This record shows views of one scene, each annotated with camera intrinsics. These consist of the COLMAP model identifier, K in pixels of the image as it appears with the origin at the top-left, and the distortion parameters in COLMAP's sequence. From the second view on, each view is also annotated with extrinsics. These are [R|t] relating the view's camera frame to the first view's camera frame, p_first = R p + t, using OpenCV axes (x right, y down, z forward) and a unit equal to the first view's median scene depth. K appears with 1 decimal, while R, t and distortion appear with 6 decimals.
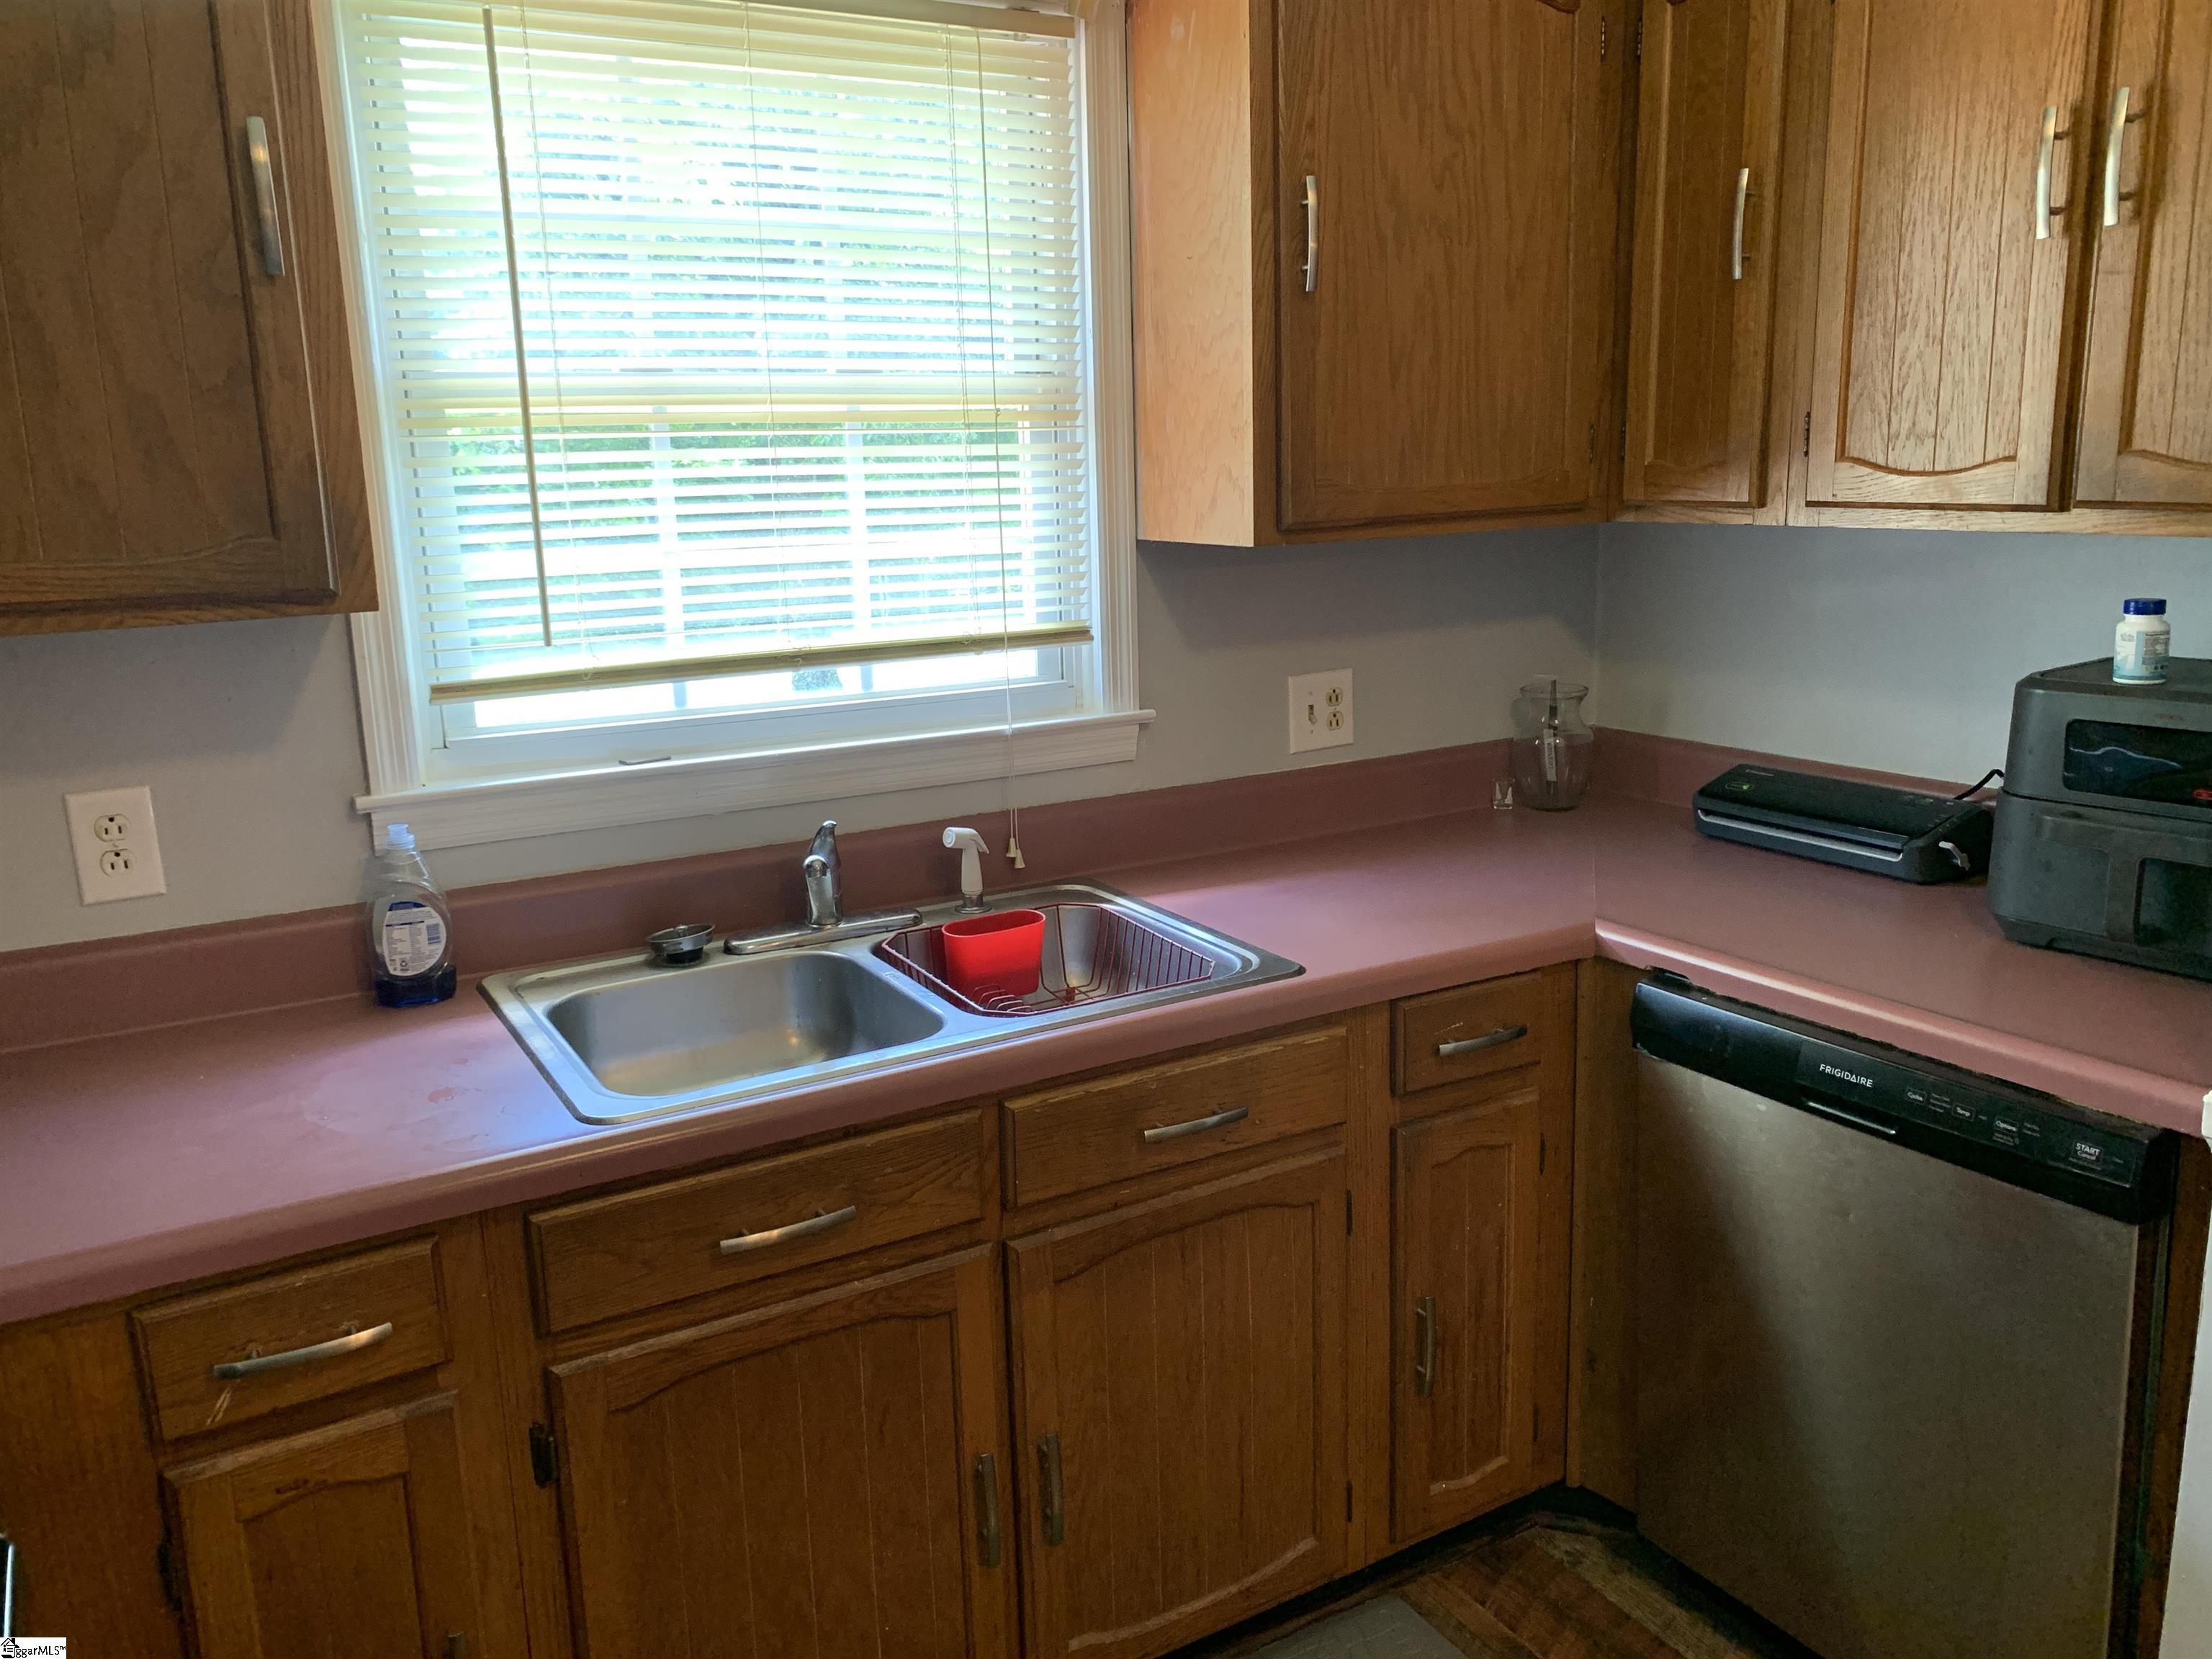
lens RADIAL K [[1685.9, 0, 1132.7], [0, 1685.9, 805.8], [0, 0, 1]] dist [0.046556, -0.090910]
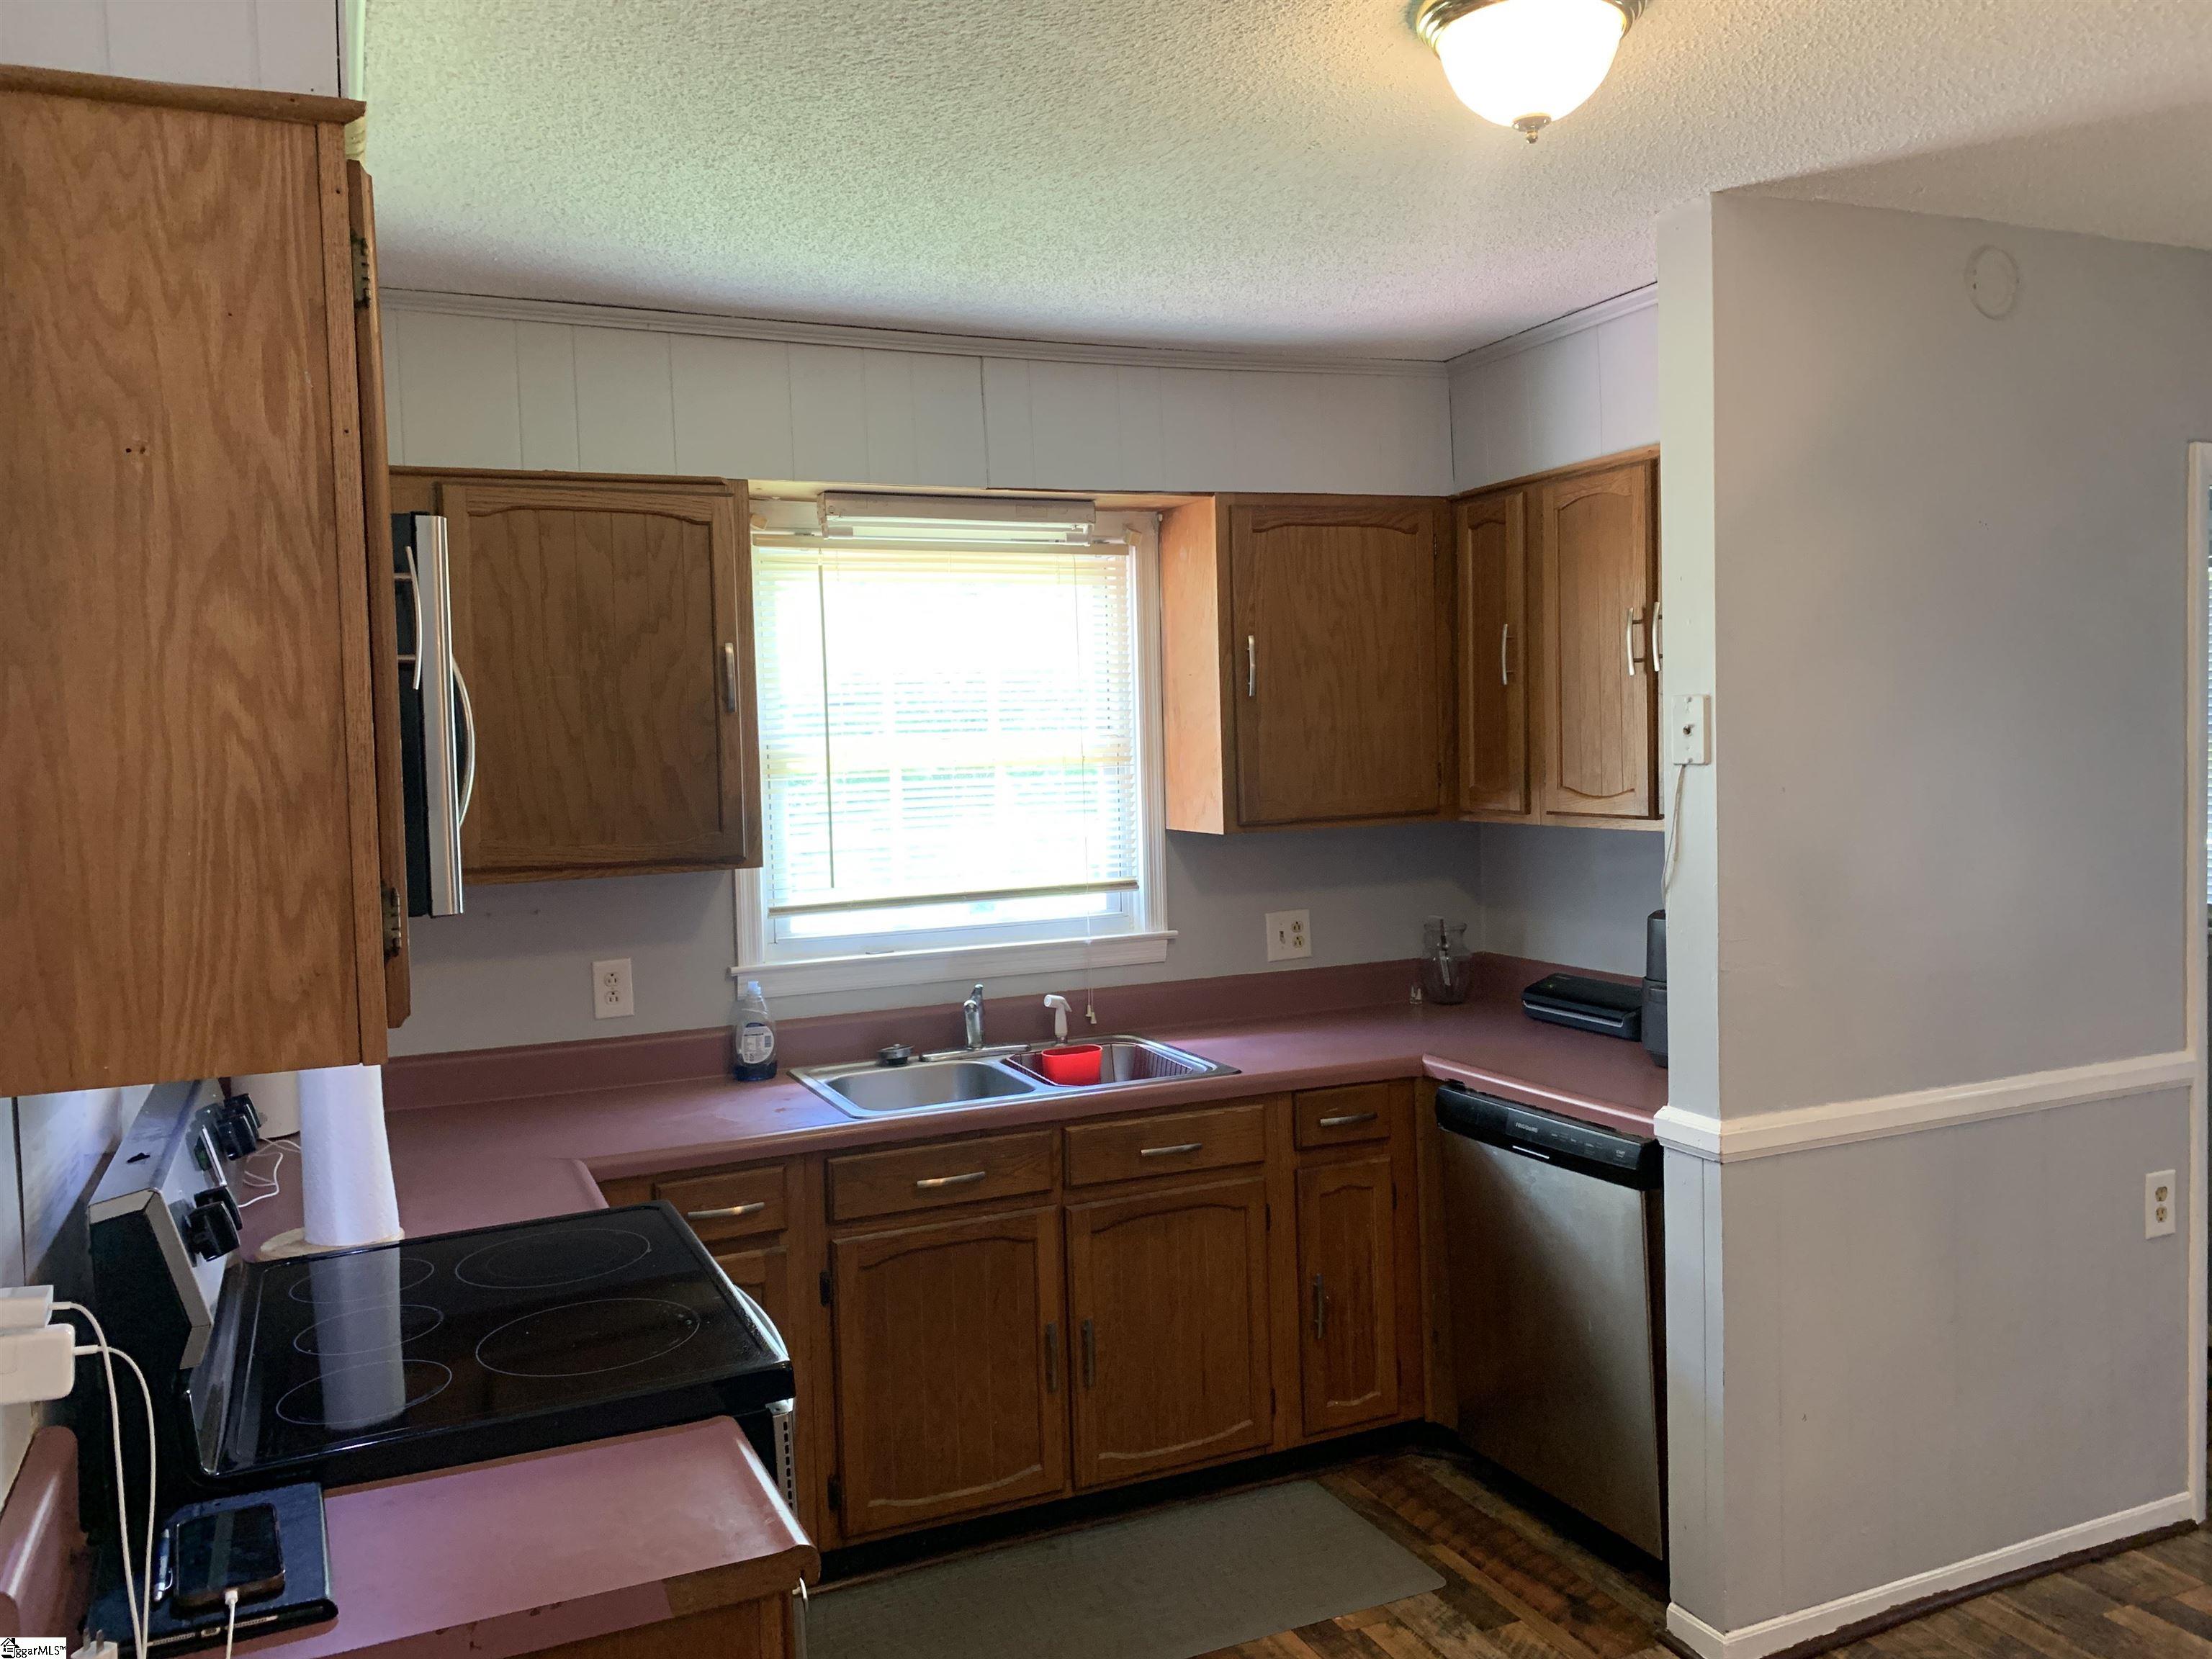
lens RADIAL K [[1696.7, 0, 1106.0], [0, 1696.7, 829.5], [0, 0, 1]] dist [0.074054, -0.087888]
pose [[0.993140, 0.004070, -0.116856, 0.161385], [-0.020963, 0.989399, -0.143703, 0.099839], [0.115033, 0.145167, 0.982697, -0.772277]]
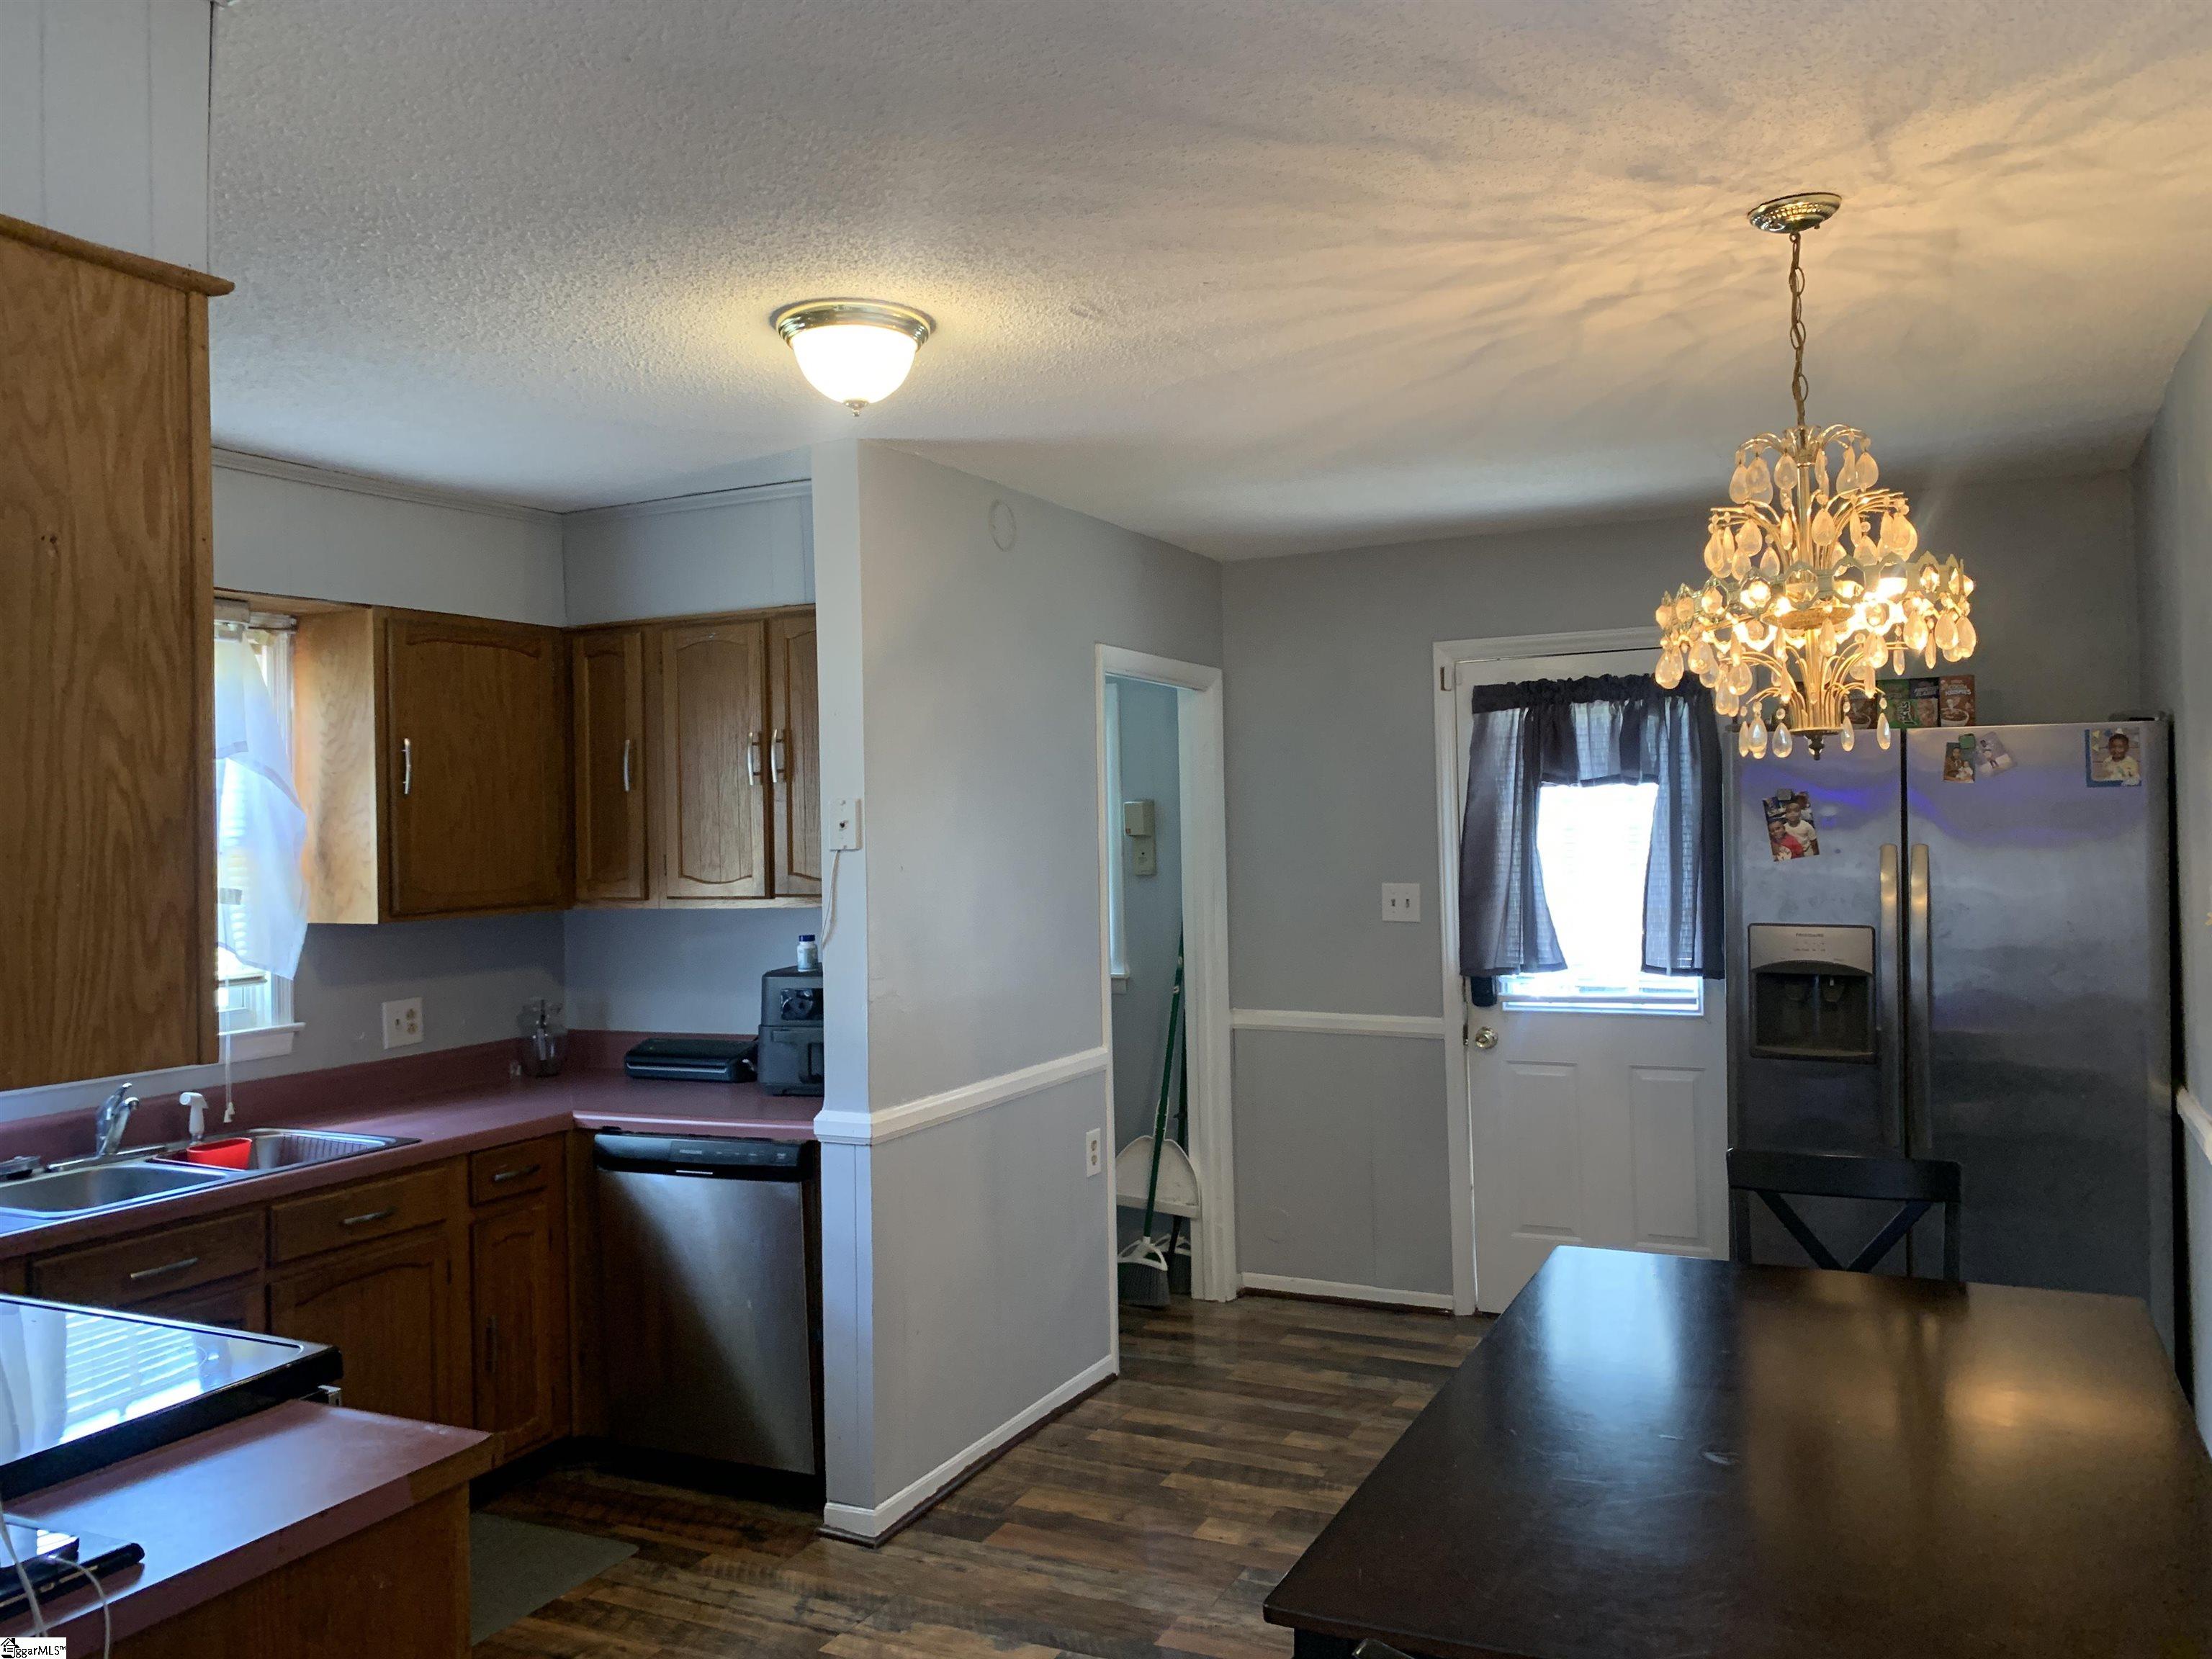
lens RADIAL K [[1696.7, 0, 1106.0], [0, 1696.7, 829.5], [0, 0, 1]] dist [0.074054, -0.087888]
pose [[0.838132, 0.006813, 0.545424, -0.298326], [0.111885, 0.976514, -0.184126, 0.189535], [-0.533869, 0.215347, 0.817686, -1.038559]]
